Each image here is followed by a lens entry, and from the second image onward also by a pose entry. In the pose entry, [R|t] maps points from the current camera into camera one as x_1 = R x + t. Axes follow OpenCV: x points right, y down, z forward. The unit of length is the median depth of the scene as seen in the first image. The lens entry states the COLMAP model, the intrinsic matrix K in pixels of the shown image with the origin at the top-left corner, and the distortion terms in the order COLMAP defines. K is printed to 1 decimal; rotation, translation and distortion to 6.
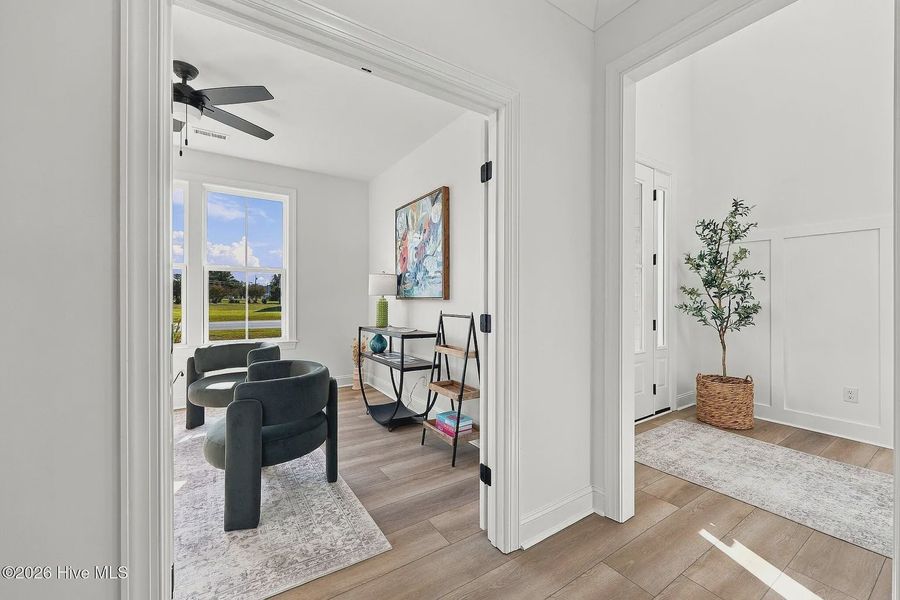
lens RADIAL K [[365.8, 0, 450.9], [0, 365.8, 299.8], [0, 0, 1]] dist [-0.000100, -0.000036]
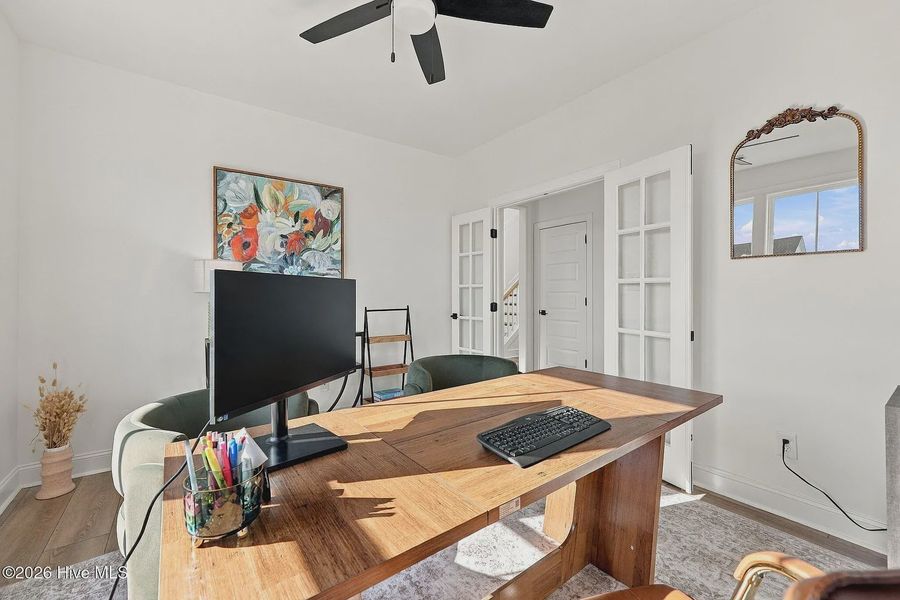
lens RADIAL K [[365.8, 0, 450.6], [0, 365.8, 296.2], [0, 0, 1]] dist [-0.000100, -0.000036]
pose [[-0.050407, -0.005703, 0.998712, -1.030185], [0.007572, 0.999953, 0.006093, -0.006514], [-0.998700, 0.007869, -0.050361, 0.718509]]
